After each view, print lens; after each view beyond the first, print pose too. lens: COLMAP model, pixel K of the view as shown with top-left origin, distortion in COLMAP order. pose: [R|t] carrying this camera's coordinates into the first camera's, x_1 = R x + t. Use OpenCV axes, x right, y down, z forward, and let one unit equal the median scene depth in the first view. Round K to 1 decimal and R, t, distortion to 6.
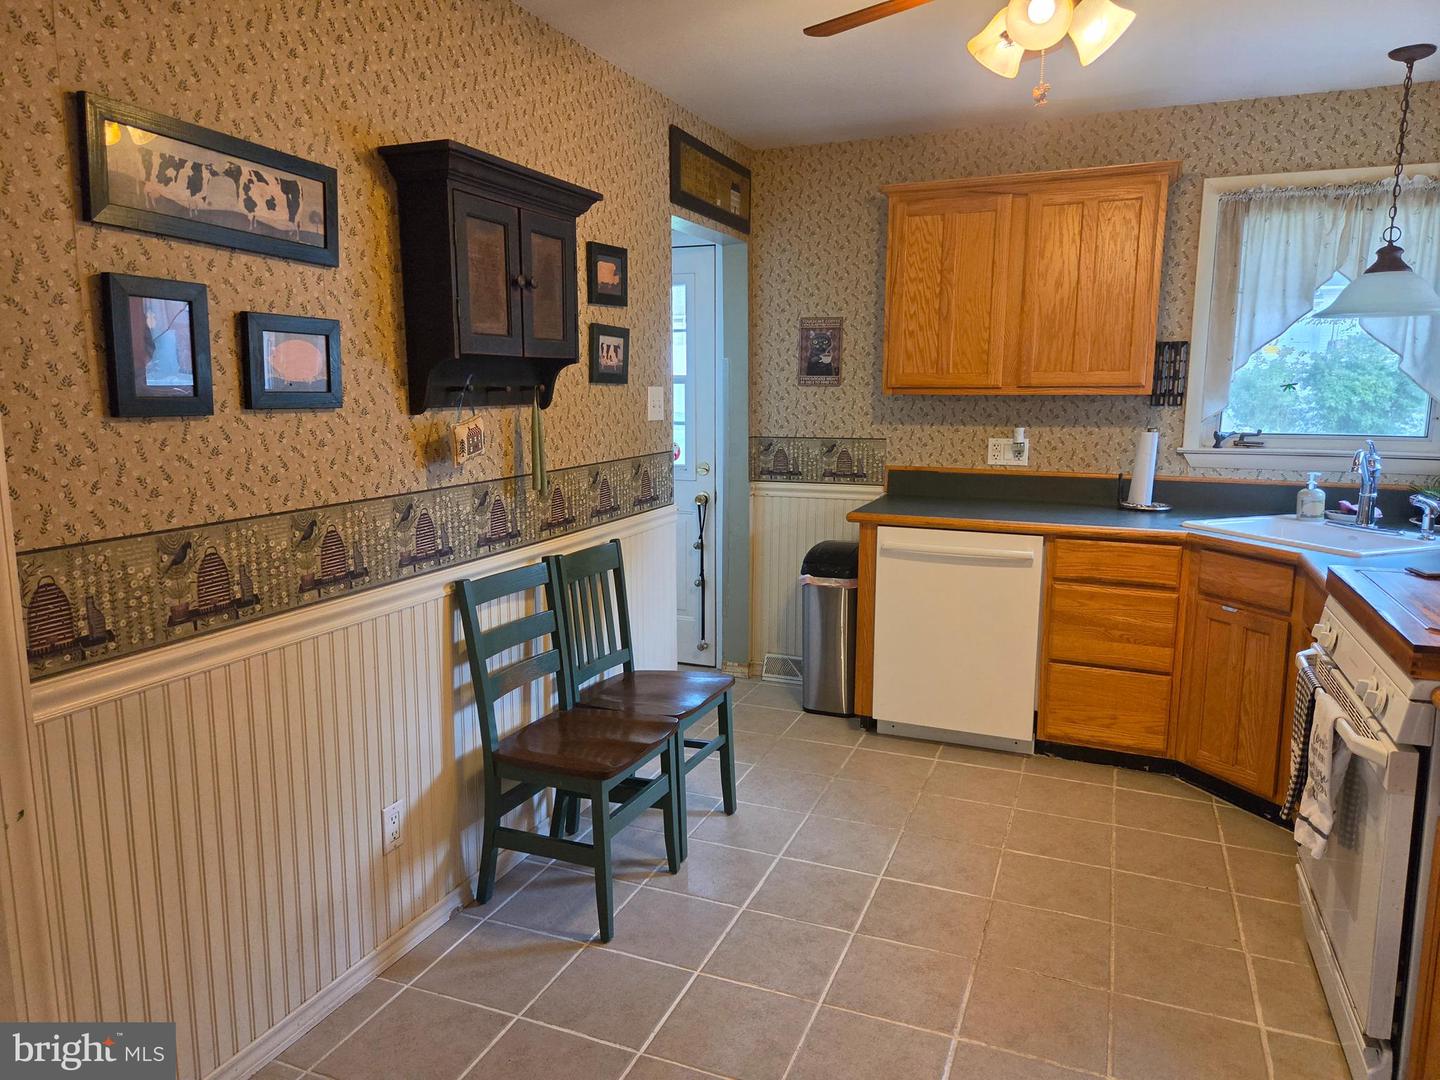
lens RADIAL K [[971.4, 0, 713.2], [0, 971.4, 538.2], [0, 0, 1]] dist [0.063517, -0.041195]
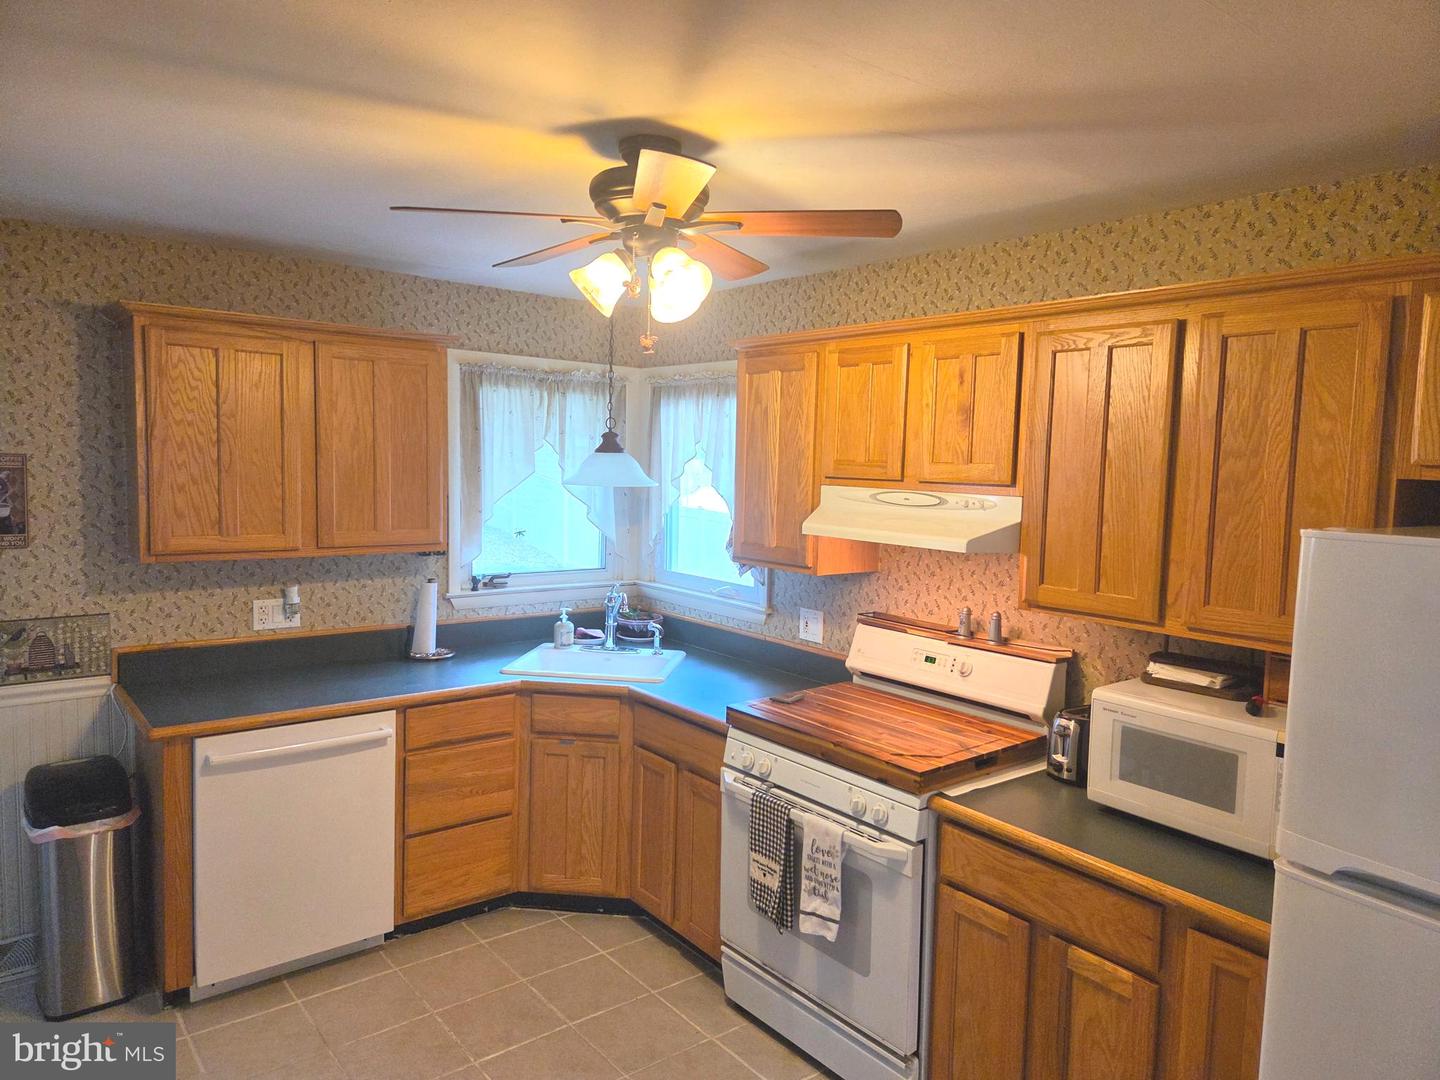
lens RADIAL K [[971.4, 0, 718.4], [0, 971.4, 544.4], [0, 0, 1]] dist [0.063517, -0.041195]
pose [[0.480580, -0.067886, 0.874319, -0.308436], [0.116737, 0.993079, 0.012941, -0.127908], [-0.869146, 0.095846, 0.485179, 0.239986]]
